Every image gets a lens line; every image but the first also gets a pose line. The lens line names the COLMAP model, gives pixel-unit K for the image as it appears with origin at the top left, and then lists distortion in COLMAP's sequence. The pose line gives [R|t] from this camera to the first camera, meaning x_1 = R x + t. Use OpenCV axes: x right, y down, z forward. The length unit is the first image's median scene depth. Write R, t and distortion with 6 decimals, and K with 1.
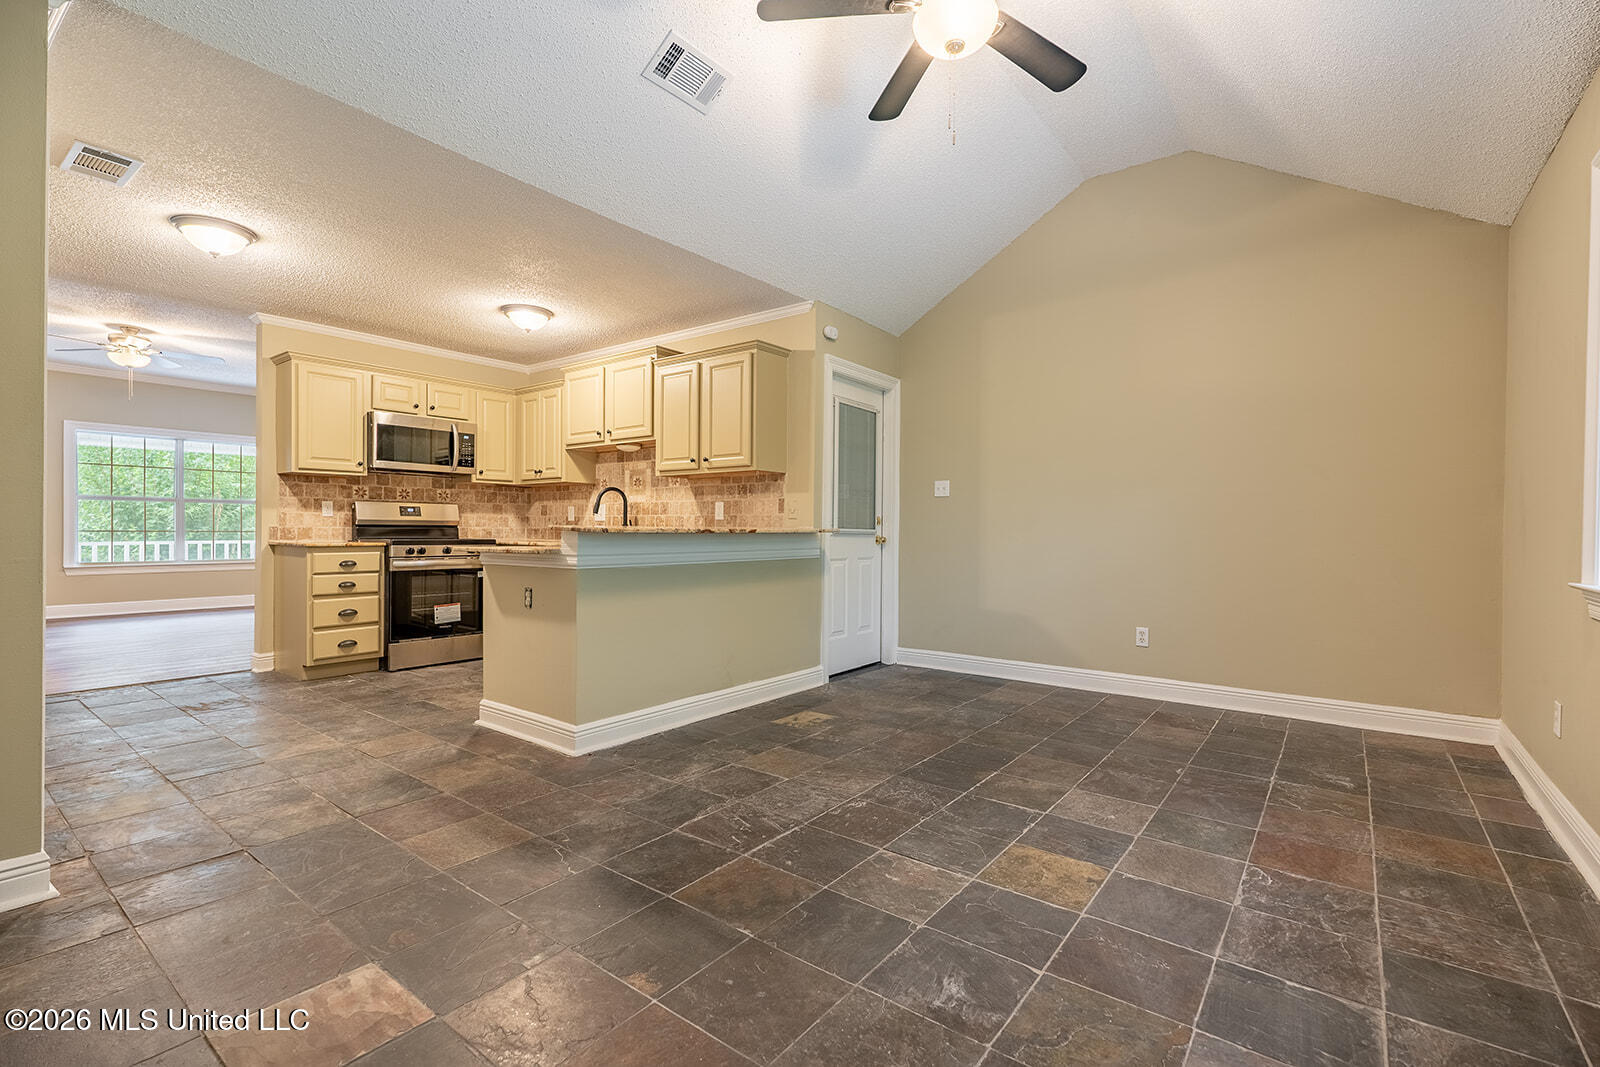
lens RADIAL K [[724.8, 0, 806.3], [0, 724.8, 533.9], [0, 0, 1]] dist [-0.002669, 0.000659]
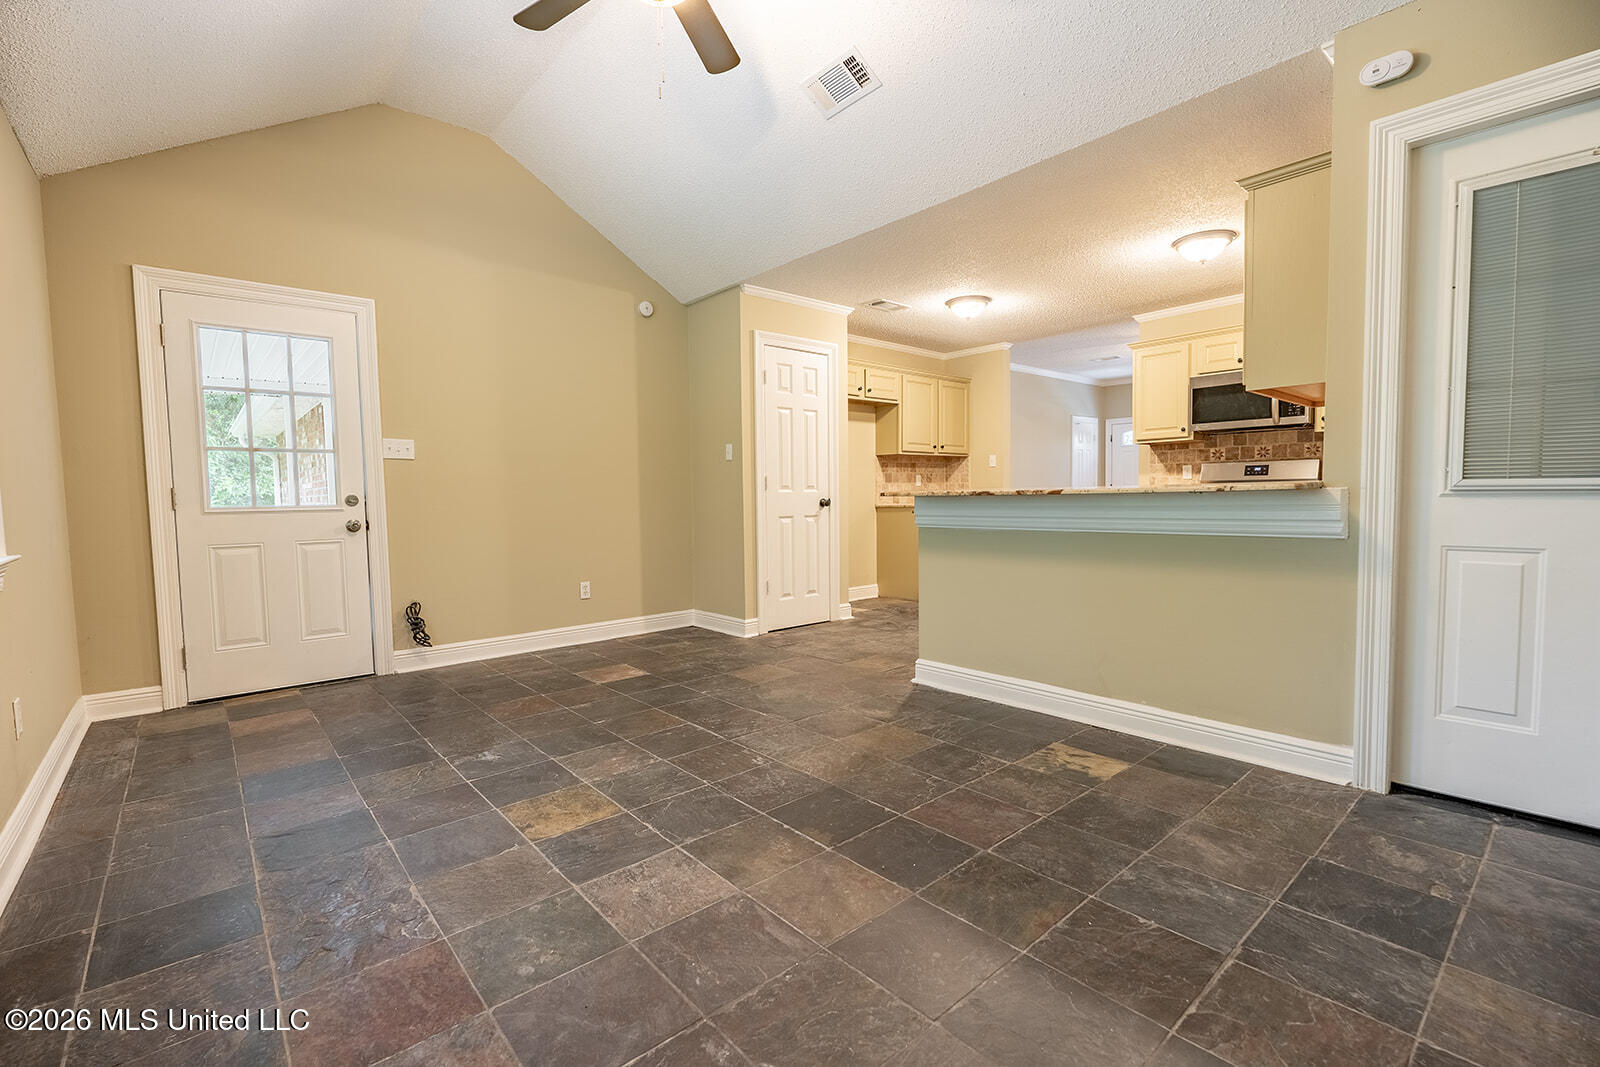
lens RADIAL K [[702.7, 0, 793.2], [0, 702.7, 534.7], [0, 0, 1]] dist [-0.003446, 0.000074]
pose [[-0.212946, 0.051771, -0.975691, 0.562854], [0.009545, 0.998658, 0.050907, 0.000558], [0.977017, 0.001527, -0.213154, 0.694766]]
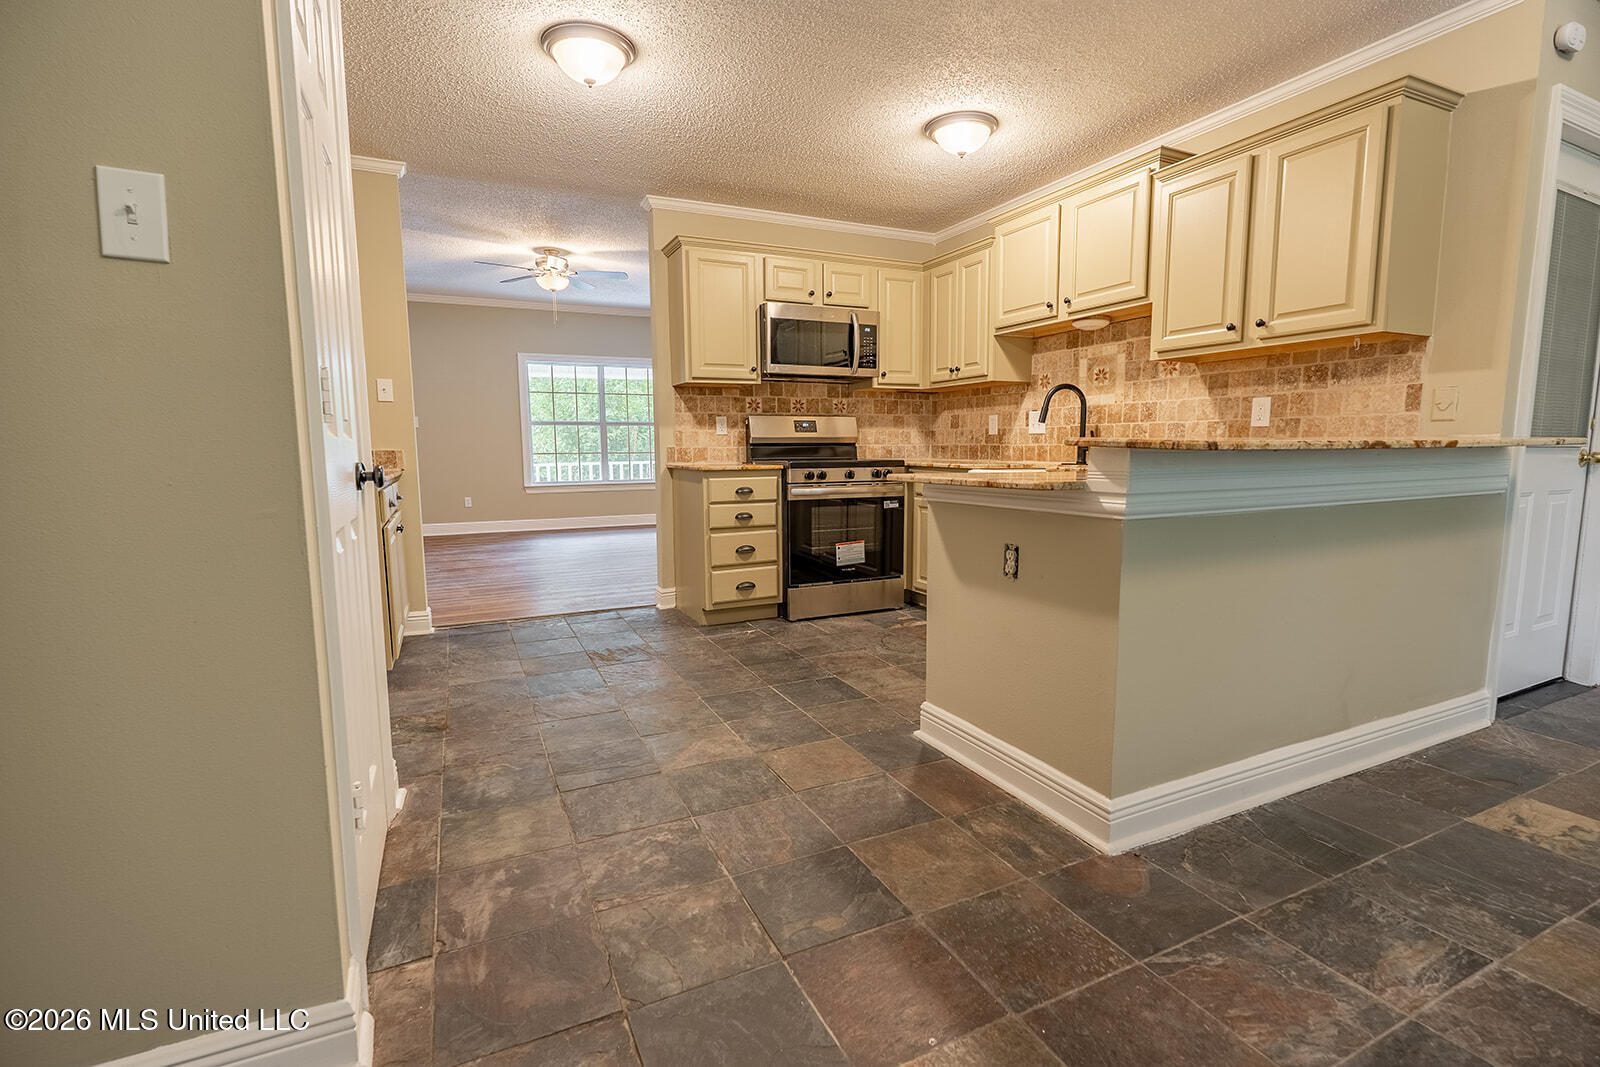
lens RADIAL K [[739.3, 0, 801.4], [0, 739.3, 534.7], [0, 0, 1]] dist [-0.006462, 0.000600]
pose [[0.890089, 0.040408, -0.453993, -0.186782], [0.011424, 0.993771, 0.110850, -0.002361], [0.455644, -0.103853, 0.884083, 0.273683]]
